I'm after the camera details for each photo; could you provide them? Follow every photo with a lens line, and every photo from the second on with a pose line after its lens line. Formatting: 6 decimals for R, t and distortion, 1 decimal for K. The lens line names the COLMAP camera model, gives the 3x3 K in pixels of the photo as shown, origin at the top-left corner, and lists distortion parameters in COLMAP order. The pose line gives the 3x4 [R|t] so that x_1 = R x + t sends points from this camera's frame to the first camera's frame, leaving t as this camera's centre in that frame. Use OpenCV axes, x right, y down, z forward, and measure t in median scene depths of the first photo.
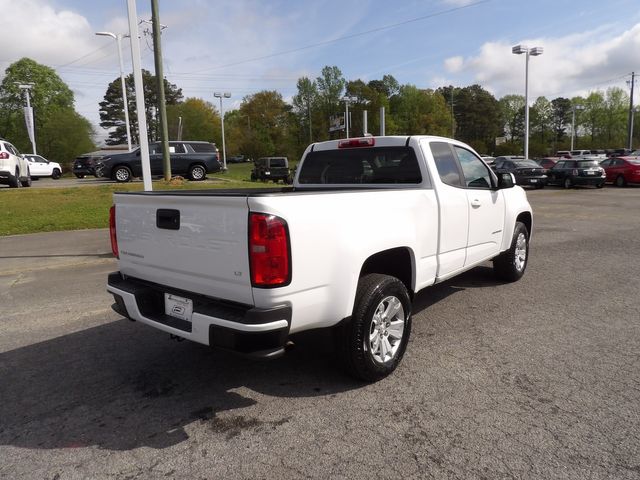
lens RADIAL K [[453.7, 0, 320.4], [0, 453.7, 235.7], [0, 0, 1]] dist [-0.019246, 0.025573]
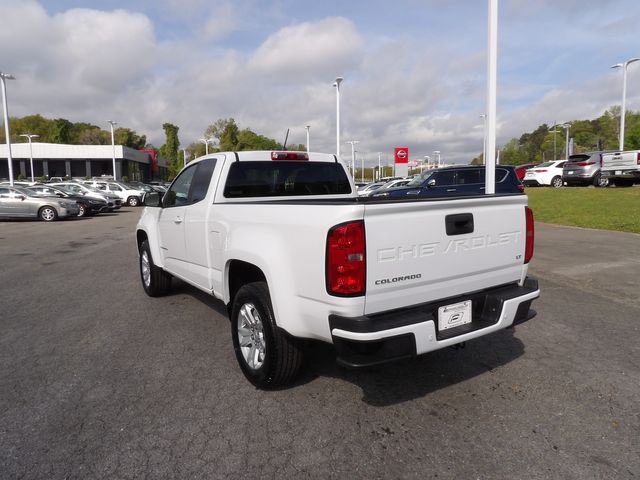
lens RADIAL K [[453.7, 0, 322.9], [0, 453.7, 236.2], [0, 0, 1]] dist [-0.019246, 0.025573]
pose [[0.302492, -0.089034, 0.948985, -0.774559], [0.143886, 0.988483, 0.046876, -0.056527], [-0.942229, 0.122366, 0.311819, 0.561331]]
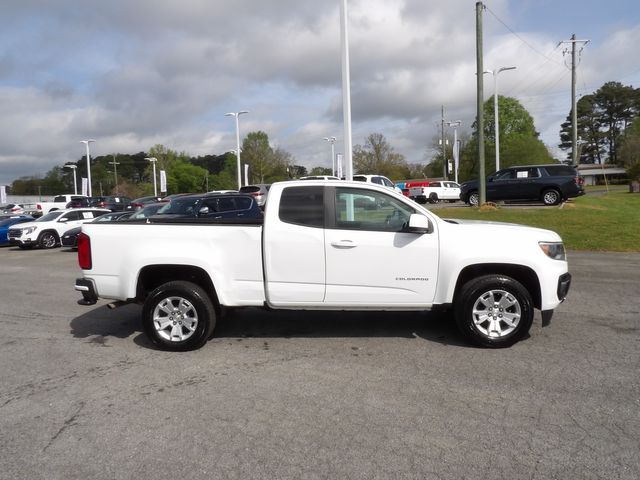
lens RADIAL K [[453.7, 0, 330.4], [0, 453.7, 235.4], [0, 0, 1]] dist [-0.019246, 0.025573]
pose [[-0.599175, -0.013278, 0.800508, -0.507395], [0.155936, 0.978779, 0.132953, -0.260049], [-0.785286, 0.204490, -0.584389, 1.839625]]
